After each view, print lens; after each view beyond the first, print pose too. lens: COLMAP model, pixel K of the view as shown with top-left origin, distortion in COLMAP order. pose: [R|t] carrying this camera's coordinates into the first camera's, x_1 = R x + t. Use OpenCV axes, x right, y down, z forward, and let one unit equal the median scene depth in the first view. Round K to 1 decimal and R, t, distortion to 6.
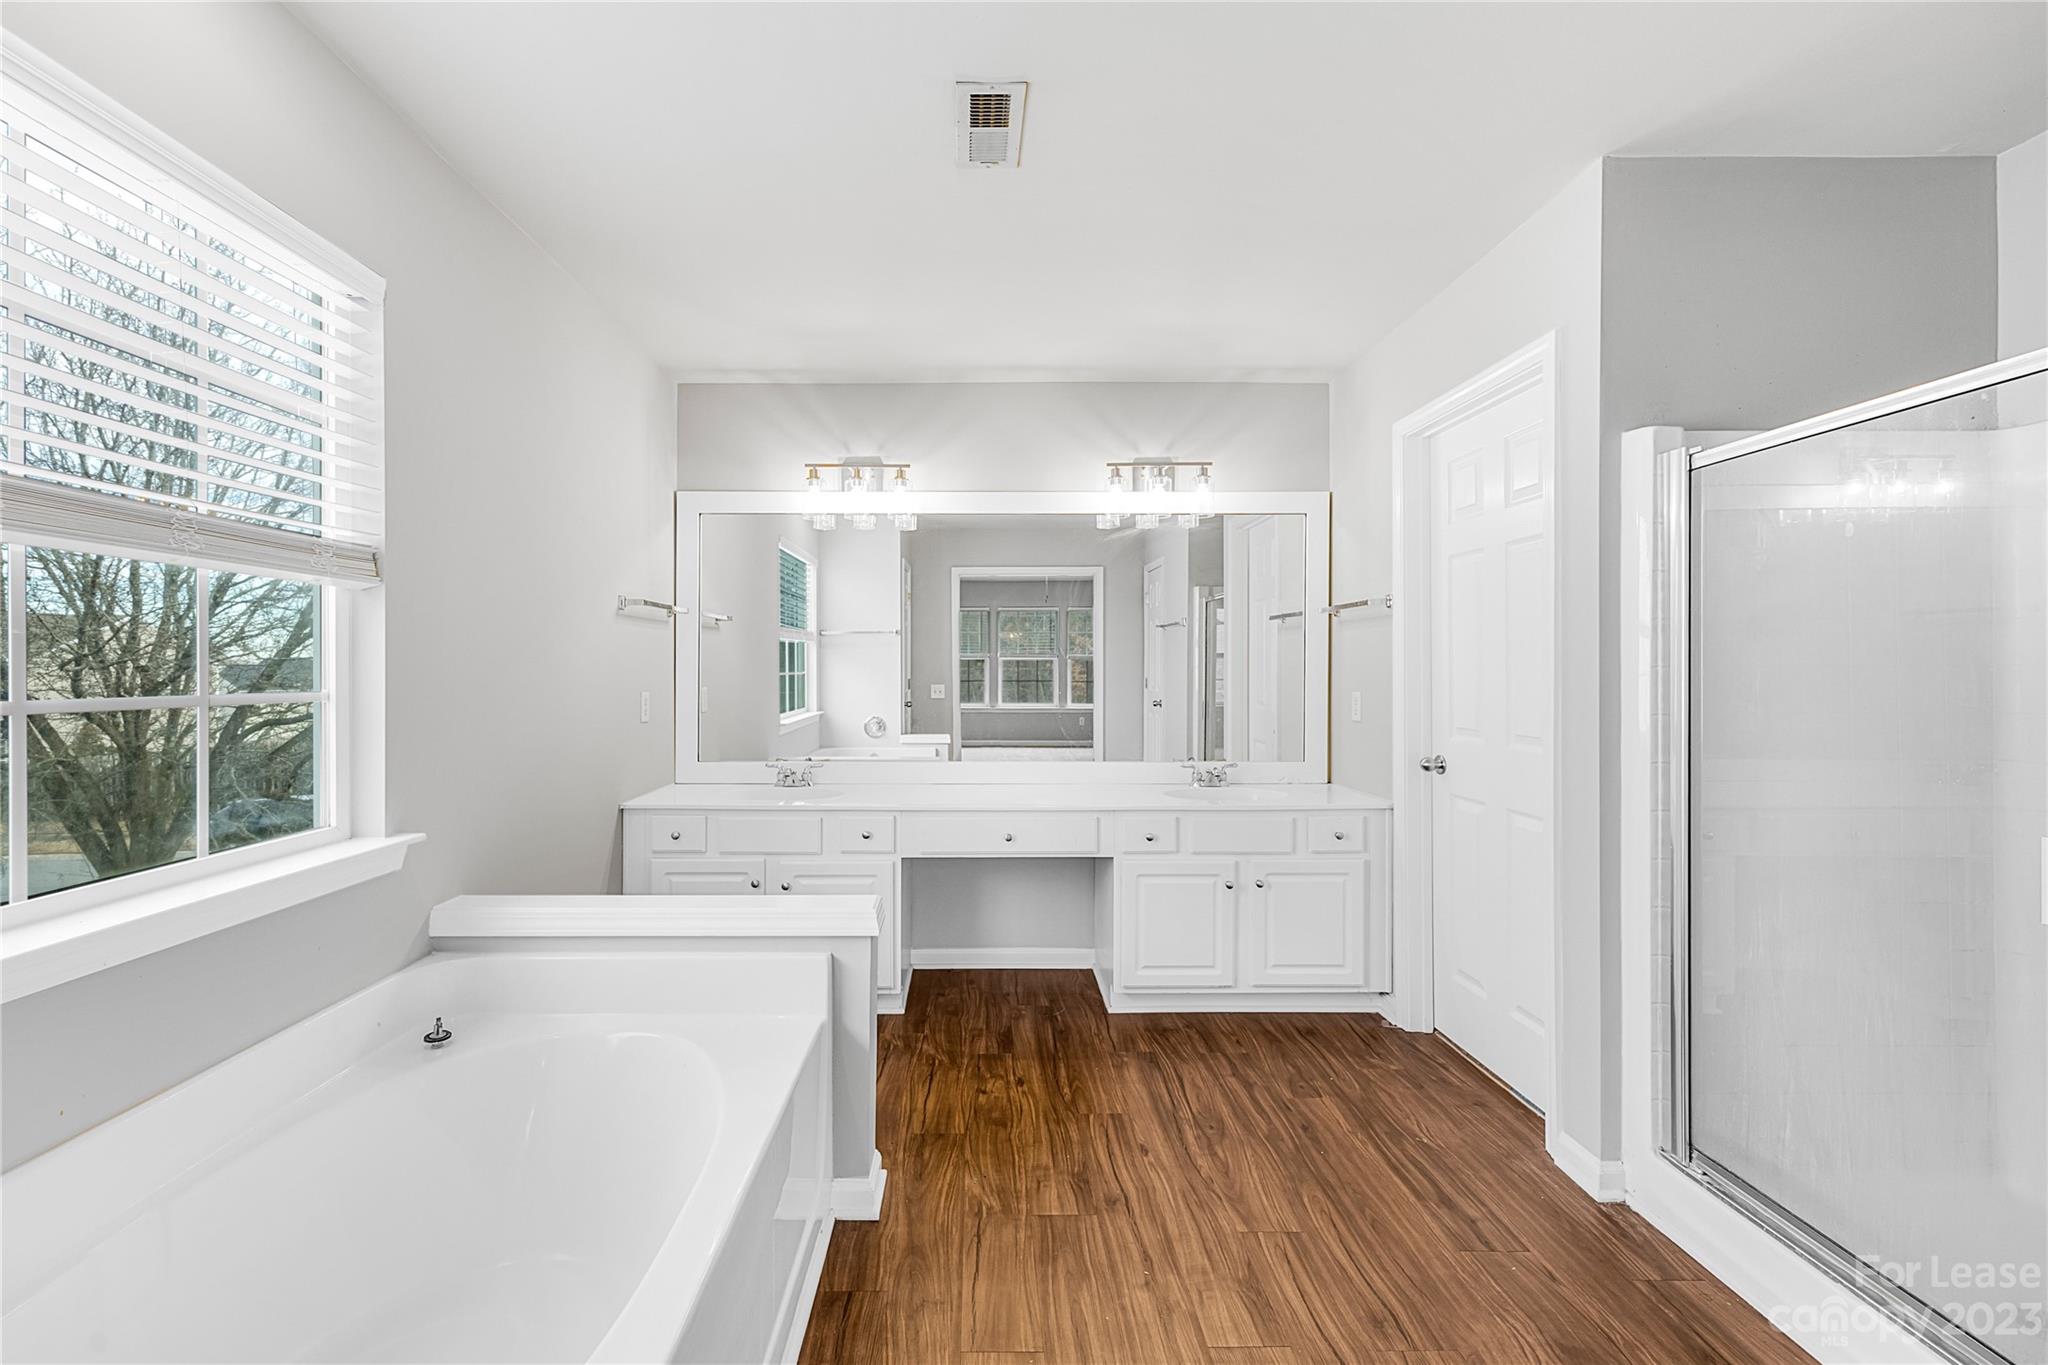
lens RADIAL K [[839.2, 0, 1021.7], [0, 839.2, 678.1], [0, 0, 1]] dist [0.001159, 0.000564]
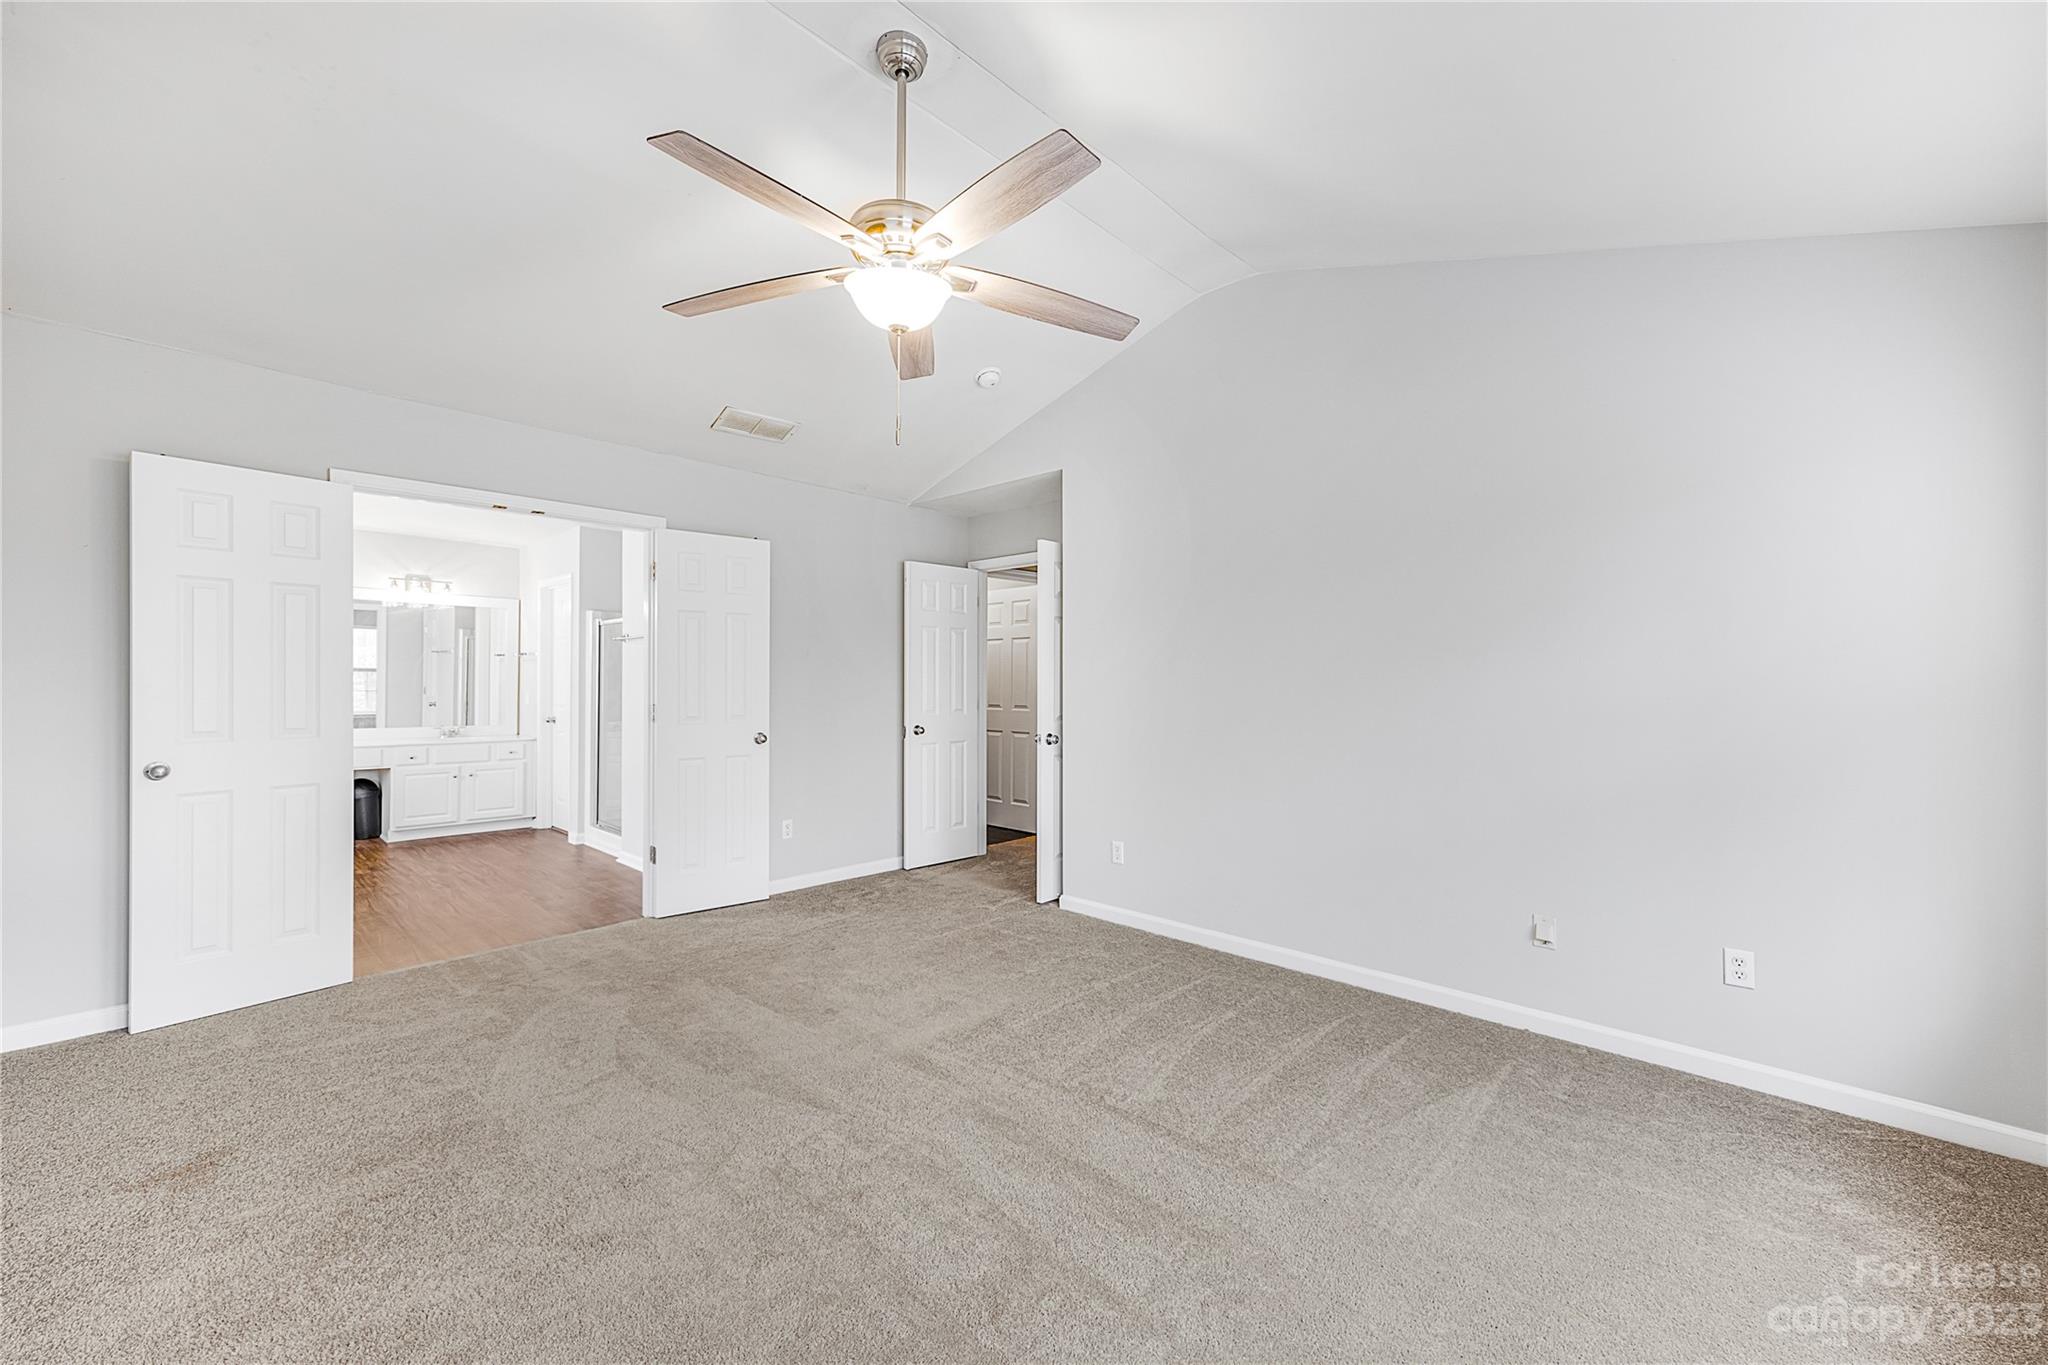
lens RADIAL K [[839.2, 0, 1042.7], [0, 839.2, 686.4], [0, 0, 1]] dist [0.001159, 0.000564]
pose [[0.724018, 0.006079, 0.689754, -0.151094], [-0.002239, 0.999977, -0.006463, 0.012450], [-0.689777, 0.003135, 0.724015, -1.541336]]
